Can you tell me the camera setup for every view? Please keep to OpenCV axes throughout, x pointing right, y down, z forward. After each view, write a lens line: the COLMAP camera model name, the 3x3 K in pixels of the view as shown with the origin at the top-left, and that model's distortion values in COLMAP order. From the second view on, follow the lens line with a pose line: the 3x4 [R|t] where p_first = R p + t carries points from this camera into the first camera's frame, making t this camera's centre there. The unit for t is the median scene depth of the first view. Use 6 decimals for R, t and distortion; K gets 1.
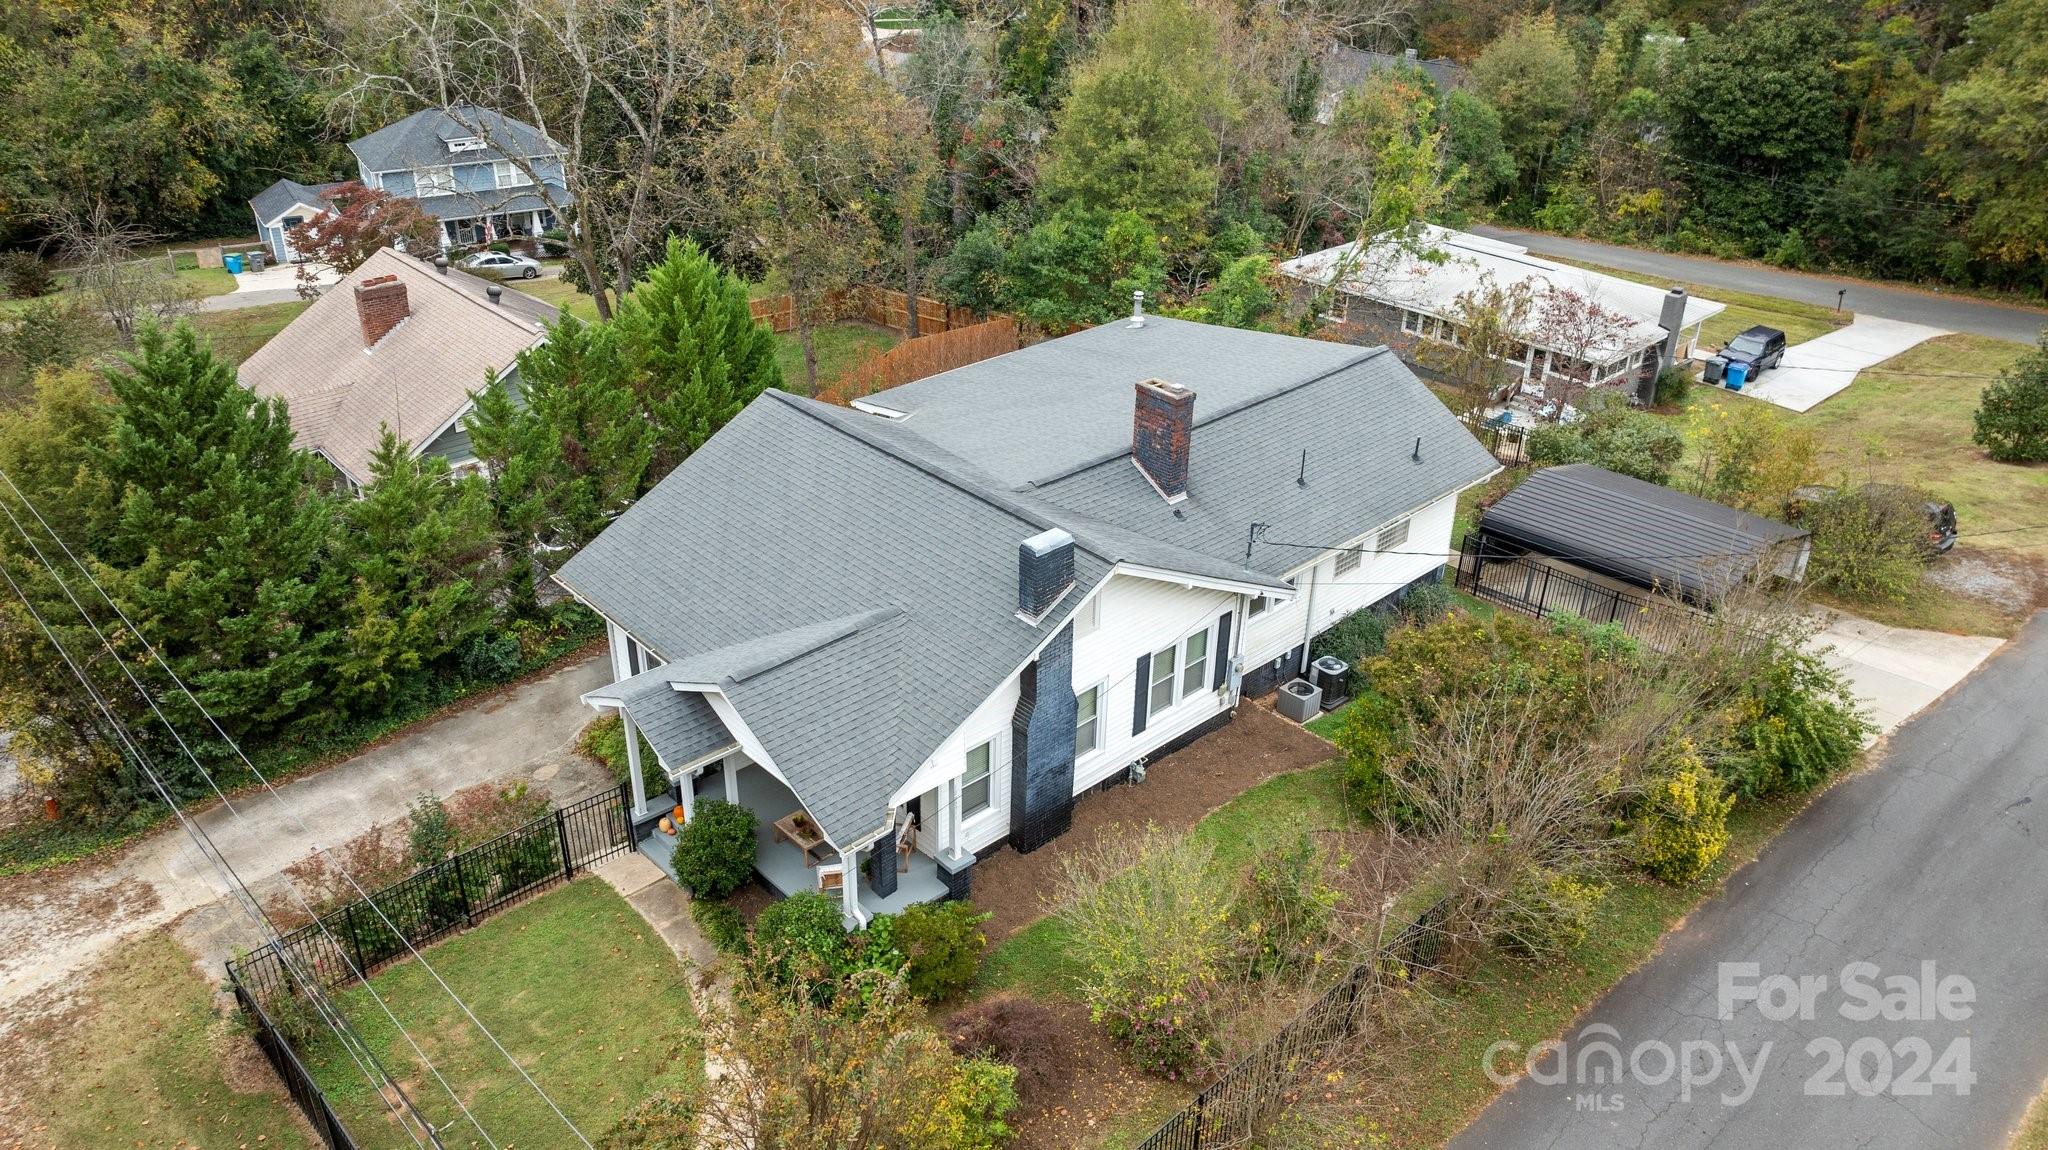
lens RADIAL K [[1392.2, 0, 1024.0], [0, 1392.2, 575.0], [0, 0, 1]] dist [-0.044669, 0.042468]
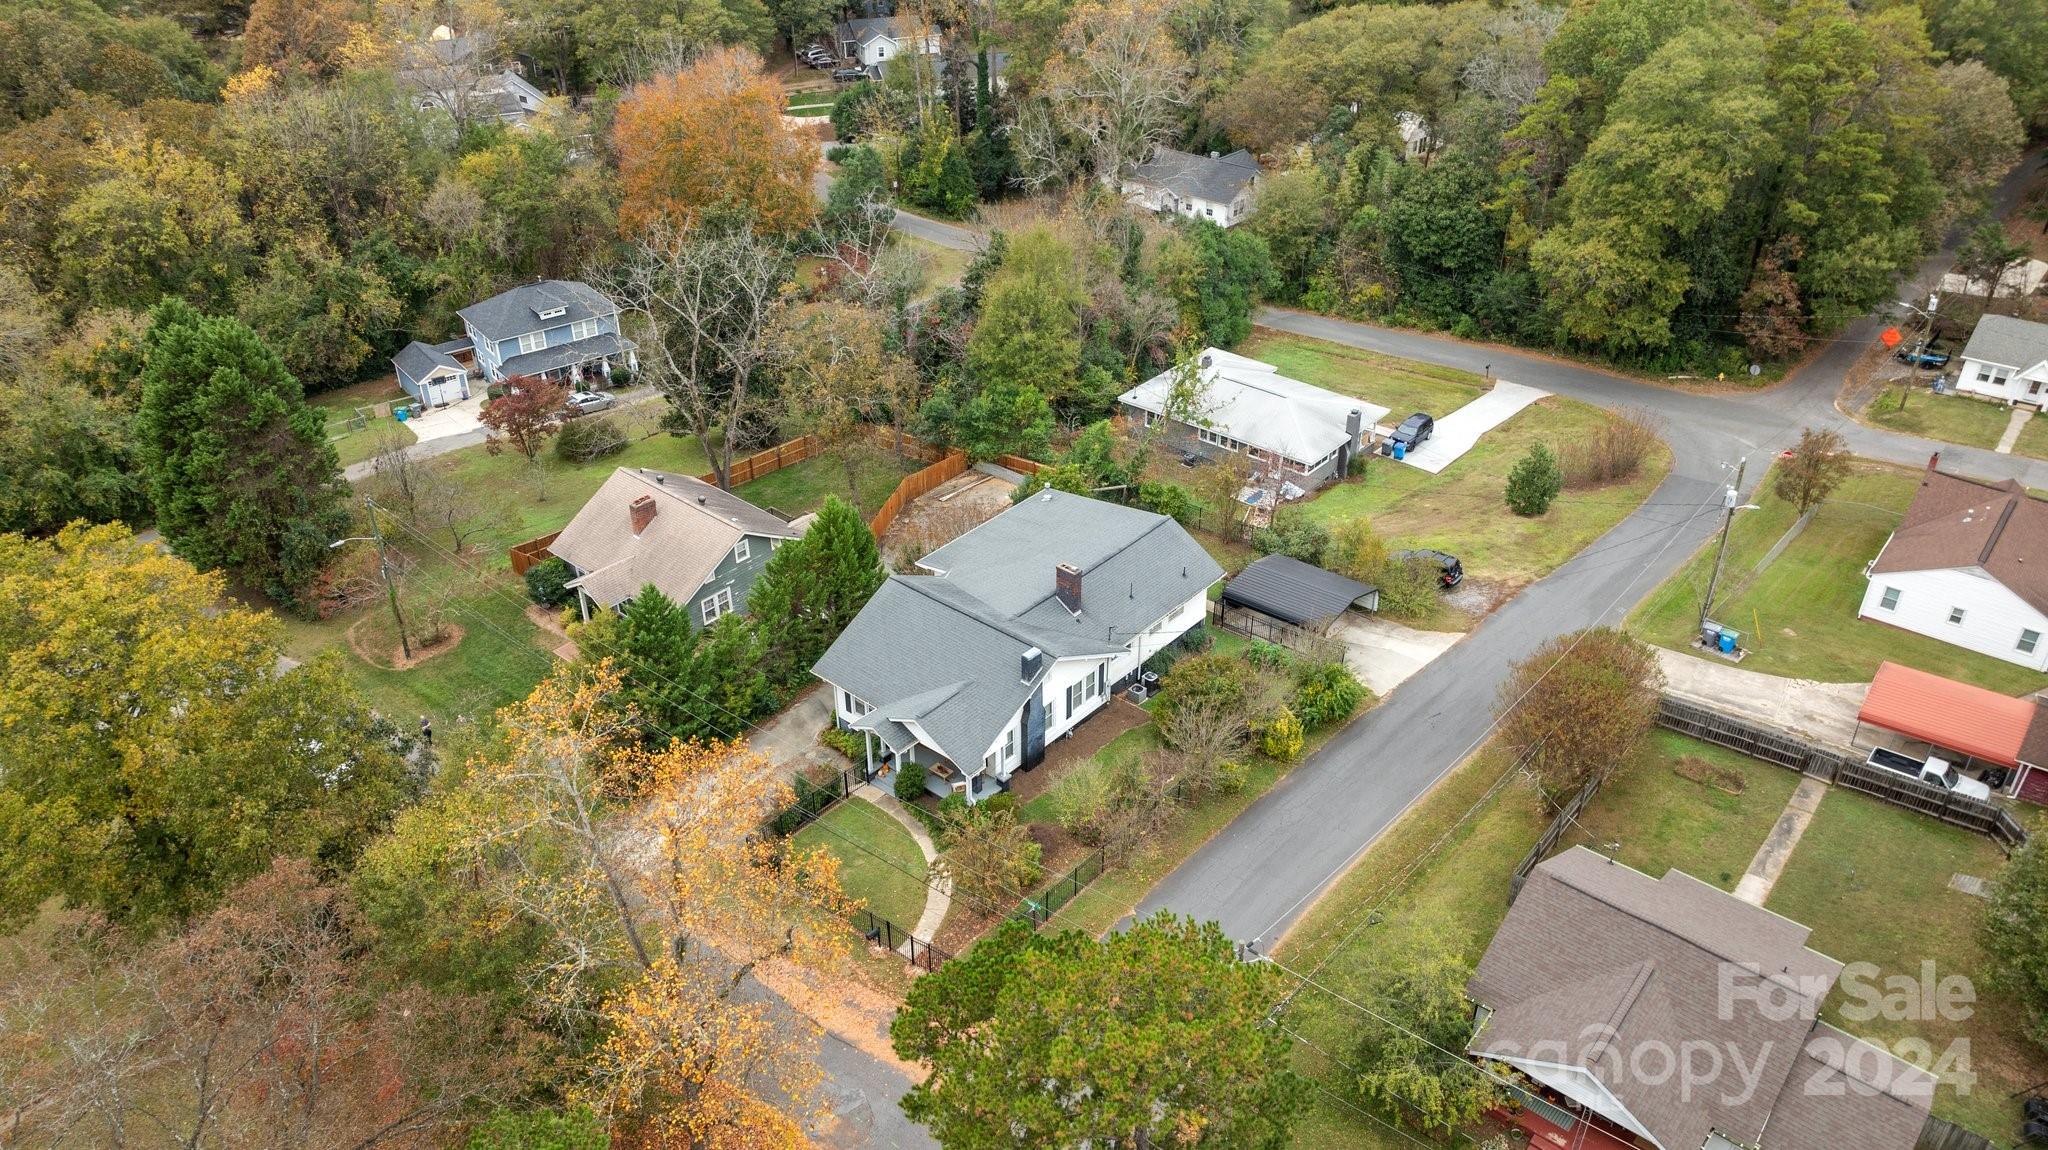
lens RADIAL K [[1392.2, 0, 1024.0], [0, 1392.2, 575.0], [0, 0, 1]] dist [-0.044669, 0.042468]
pose [[0.993811, -0.075519, 0.081462, -0.135452], [0.070616, 0.995607, 0.061486, -0.225546], [-0.085748, -0.055352, 0.994778, -1.080835]]
